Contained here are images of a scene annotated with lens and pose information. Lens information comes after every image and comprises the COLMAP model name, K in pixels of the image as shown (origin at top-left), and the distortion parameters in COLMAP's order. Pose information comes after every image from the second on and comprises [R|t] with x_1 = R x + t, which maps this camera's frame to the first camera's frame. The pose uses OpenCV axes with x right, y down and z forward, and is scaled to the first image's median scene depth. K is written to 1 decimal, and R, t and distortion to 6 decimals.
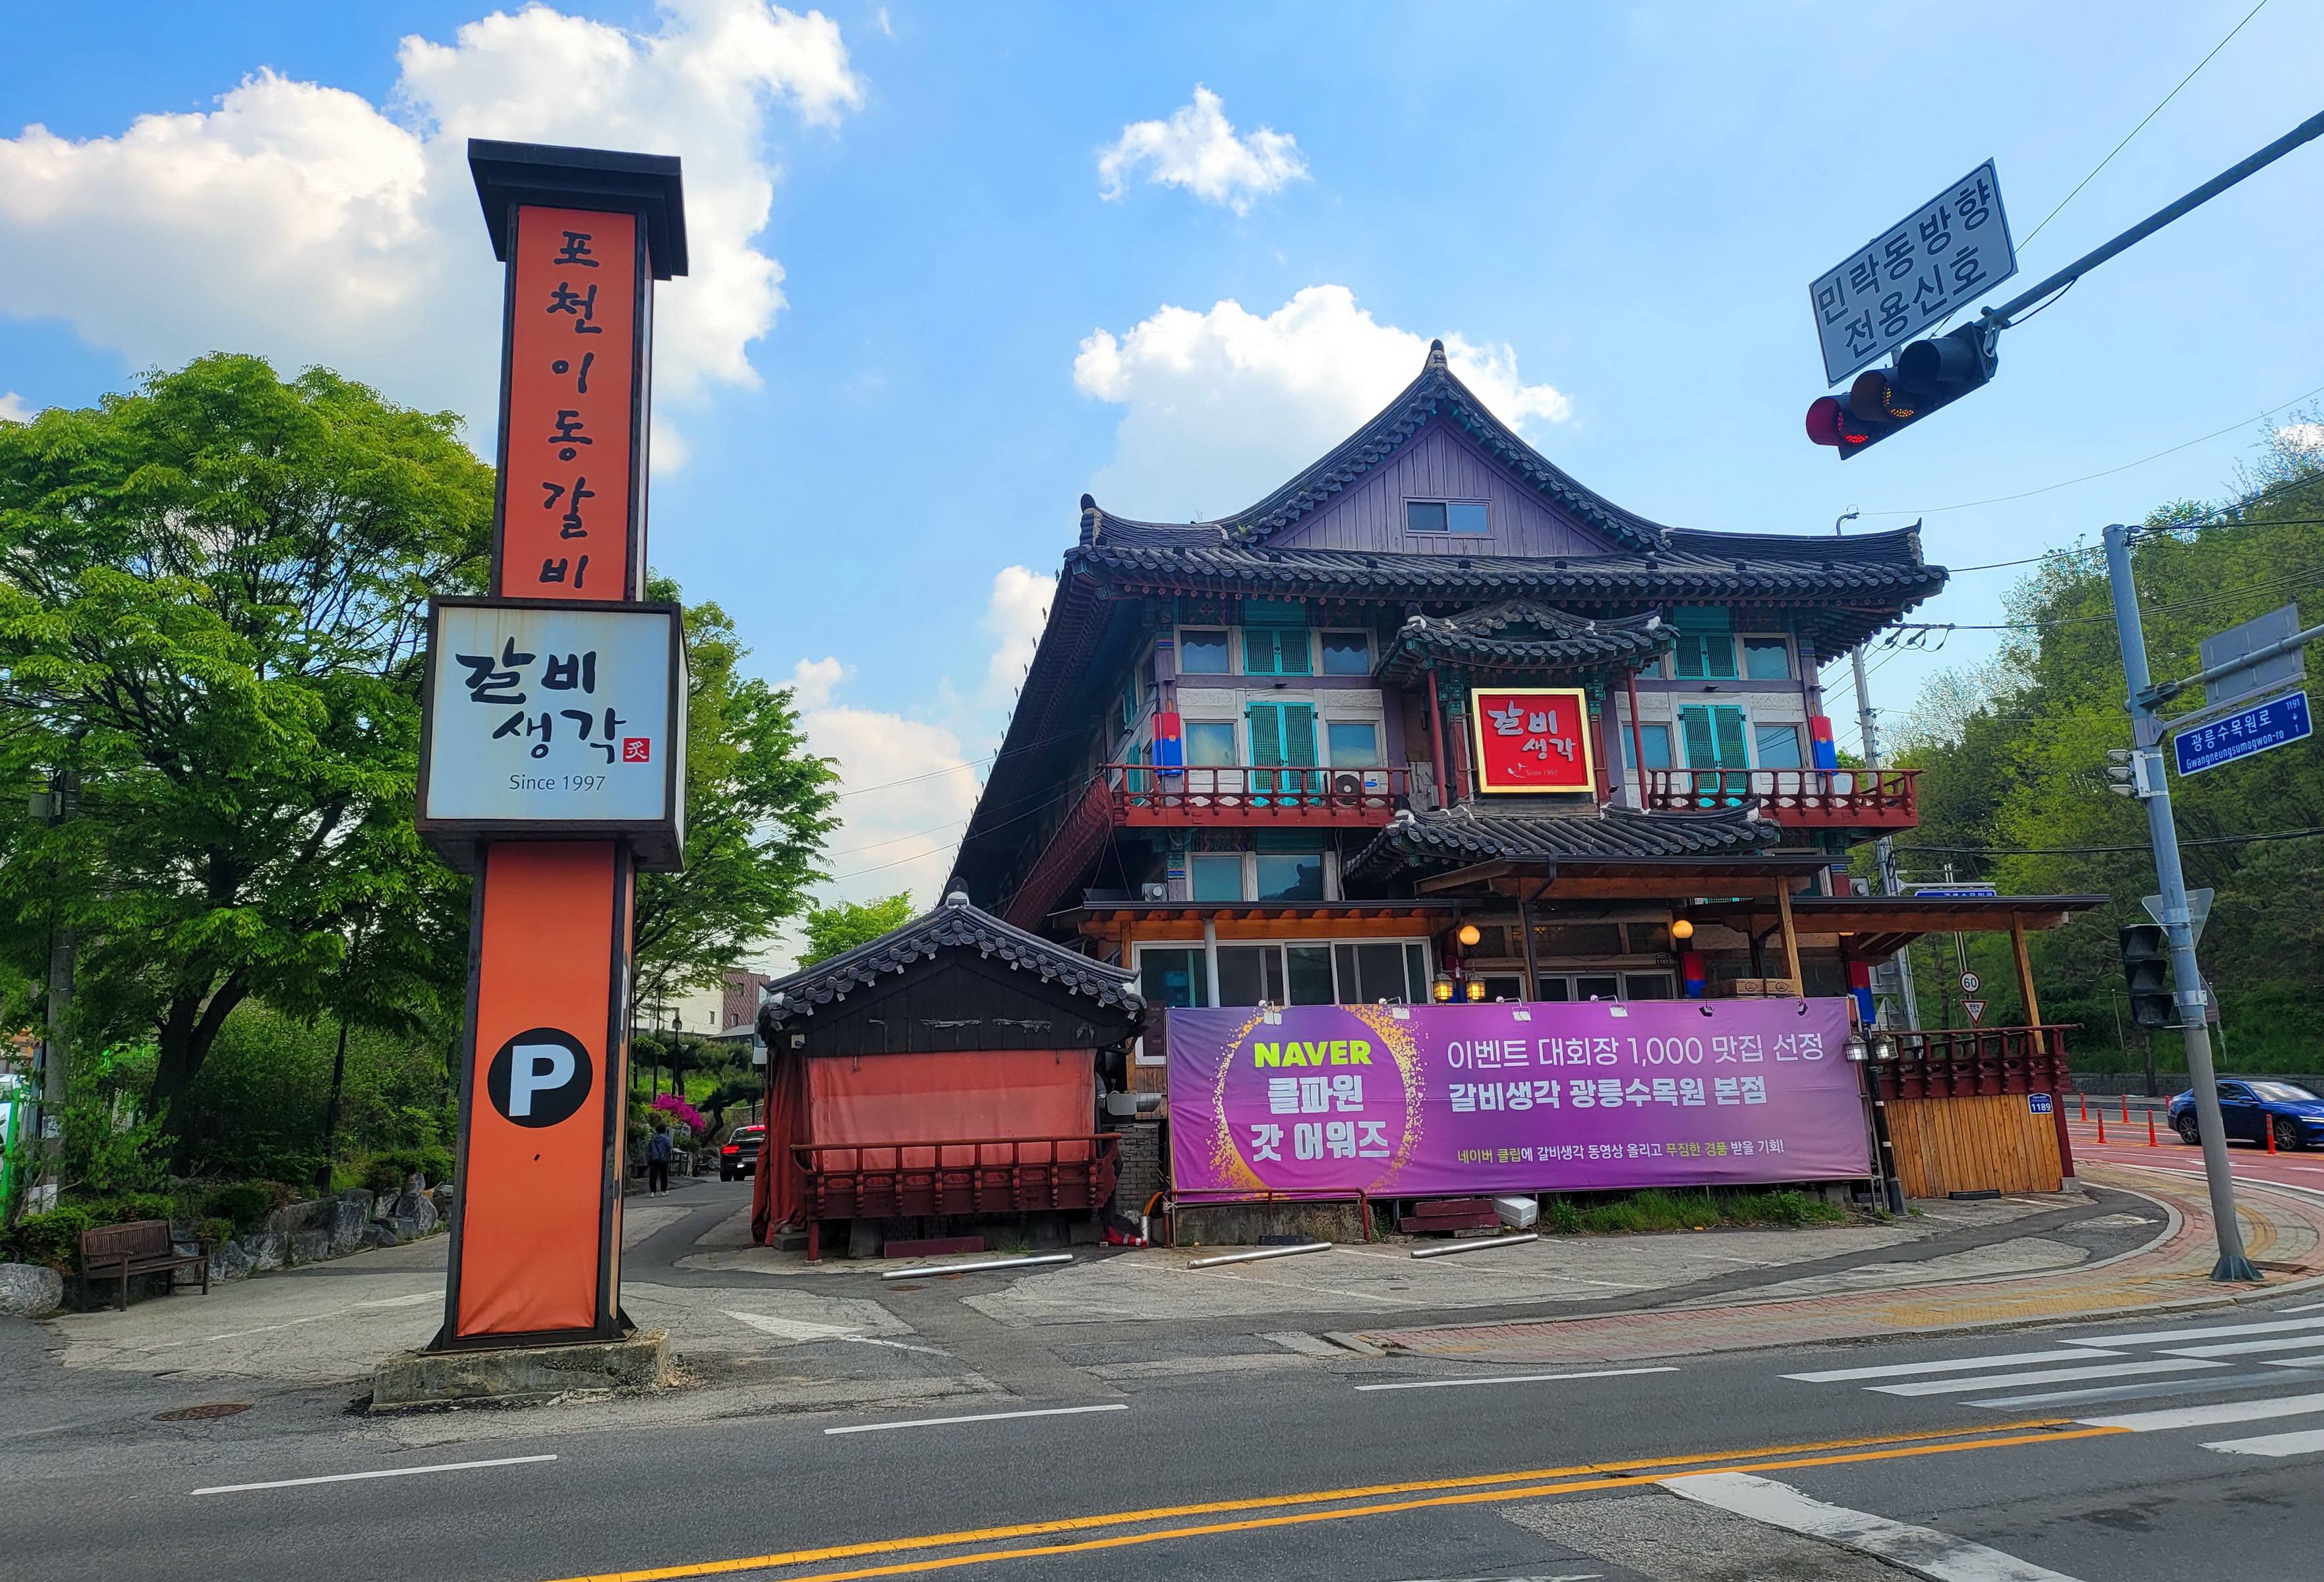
lens RADIAL K [[1728.3, 0, 1159.6], [0, 1728.3, 715.2], [0, 0, 1]] dist [0.066493, -0.002522]
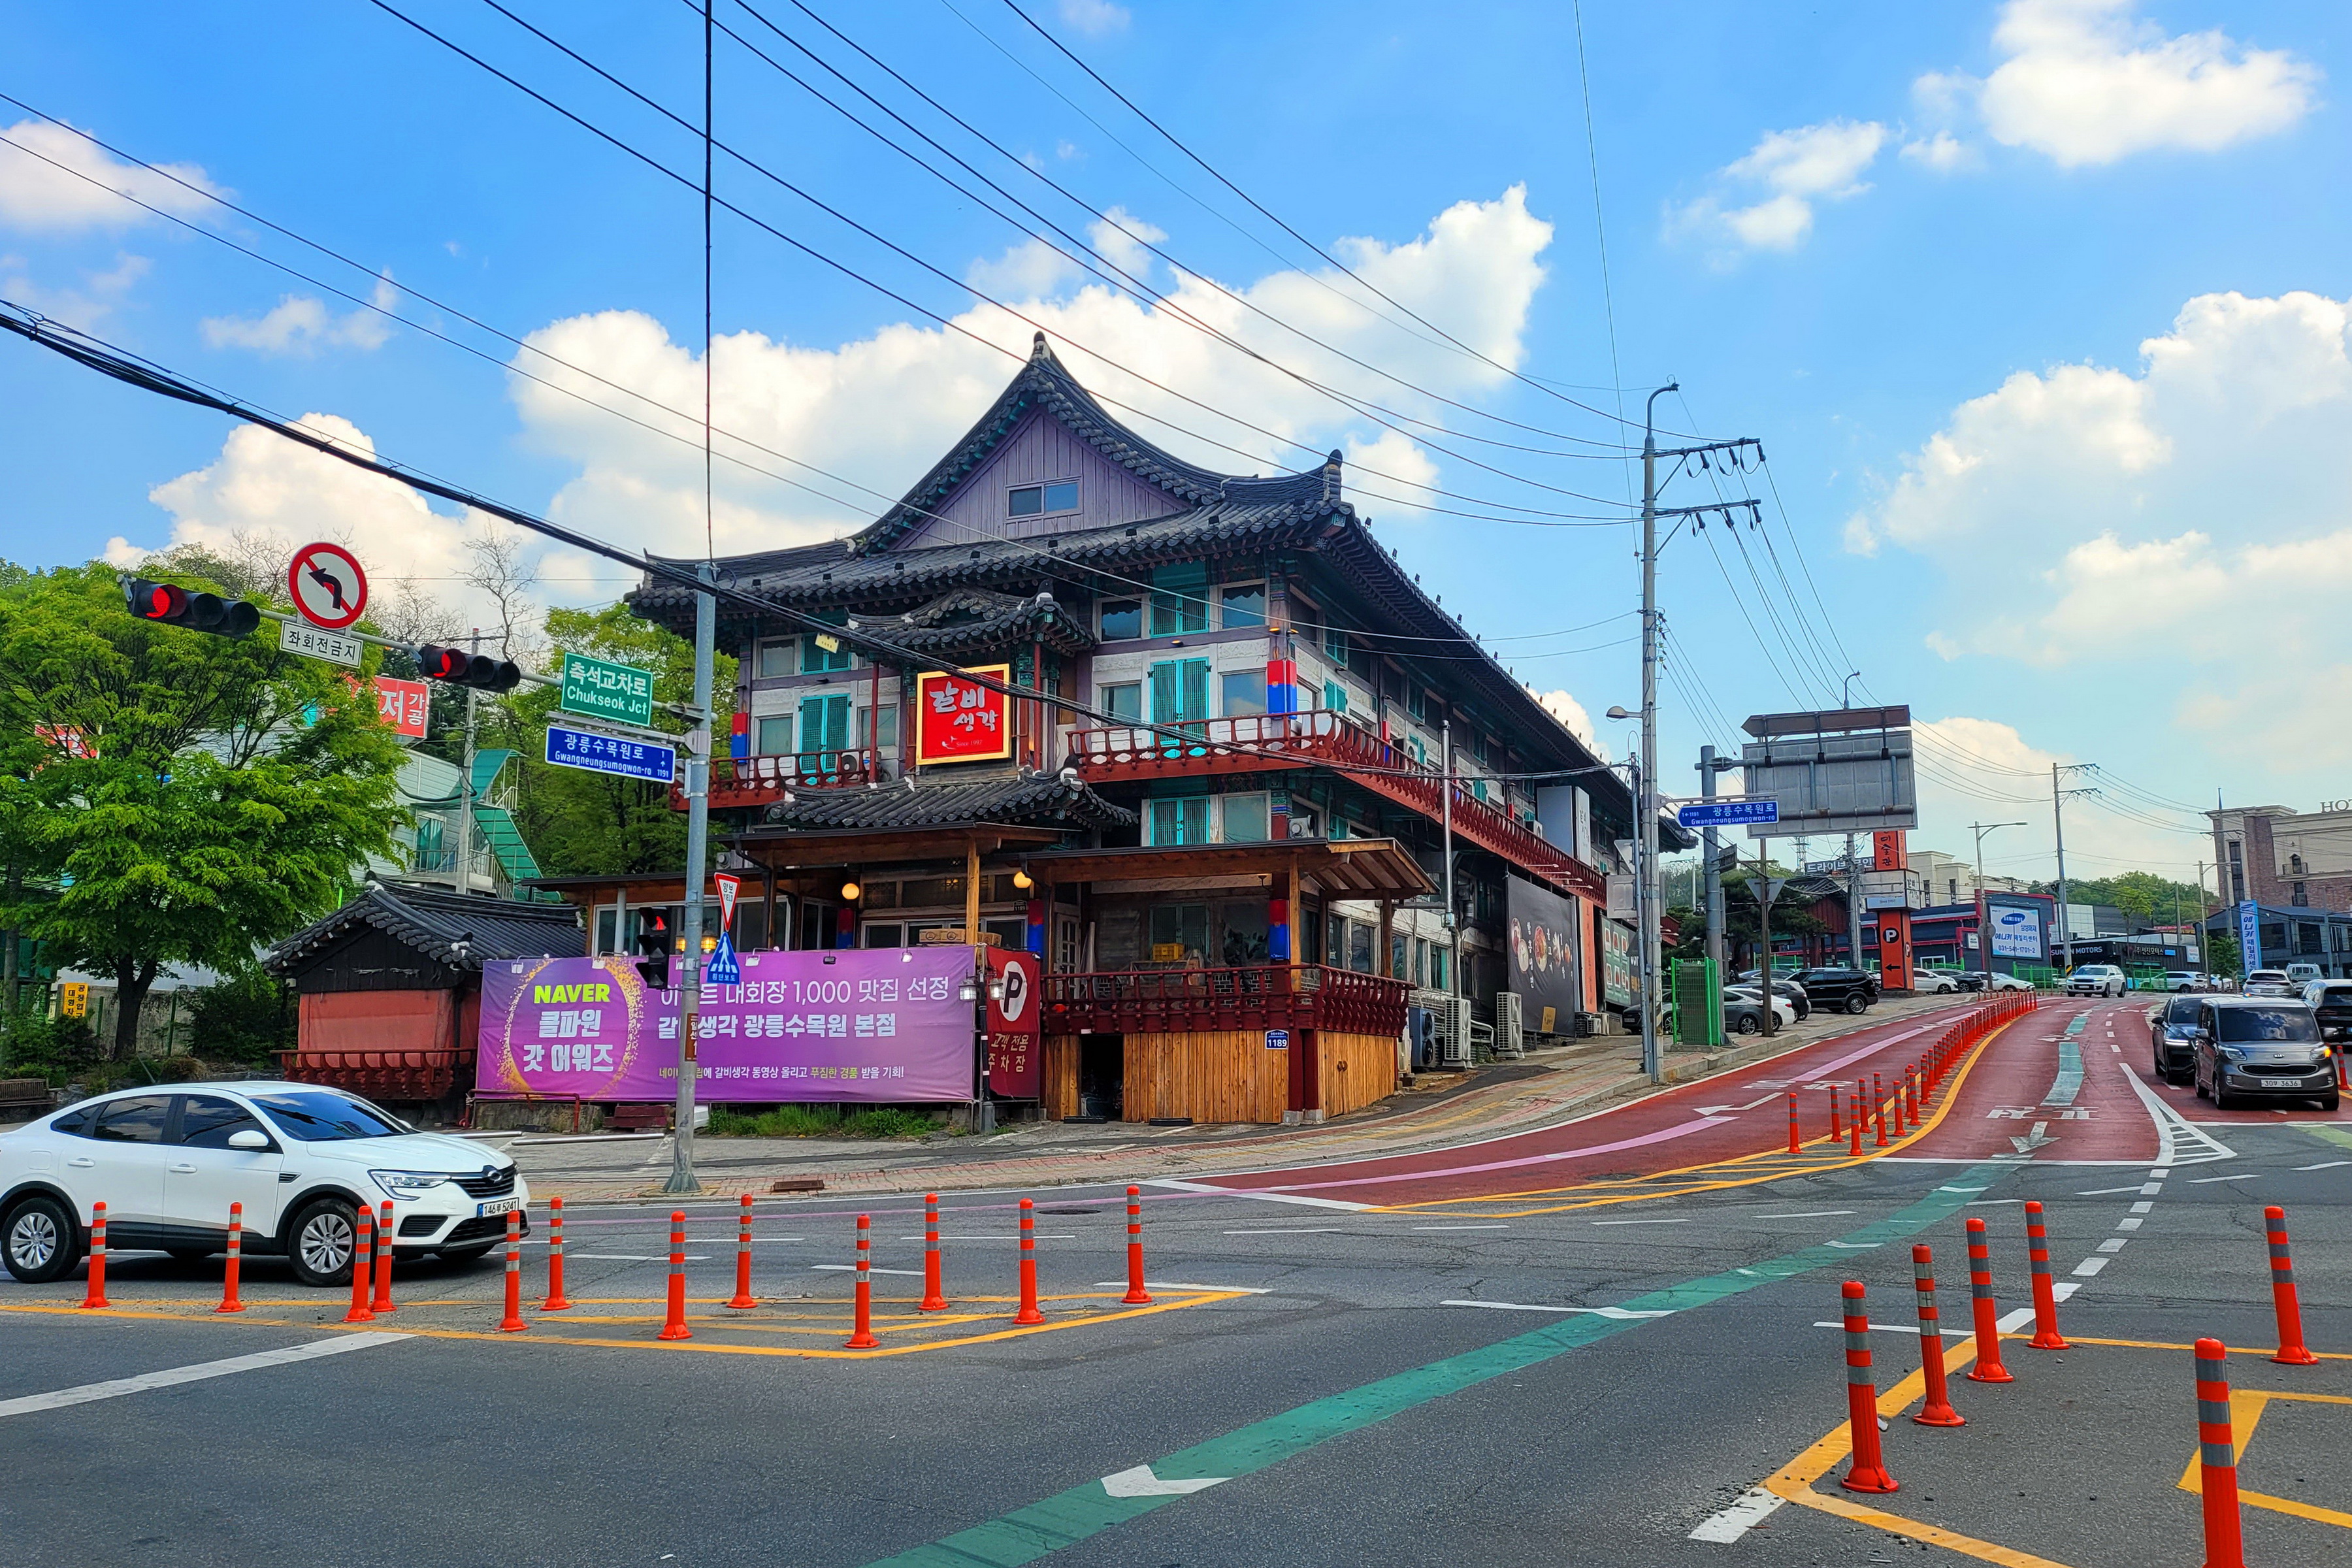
lens RADIAL K [[1780.7, 0, 1176.0], [0, 1780.7, 784.0], [0, 0, 1]] dist [0.055448, 0.000643]
pose [[0.827408, -0.049792, -0.559390, 1.194594], [0.107428, 0.991701, 0.070627, -0.010003], [0.551231, -0.118532, 0.825890, 0.137179]]
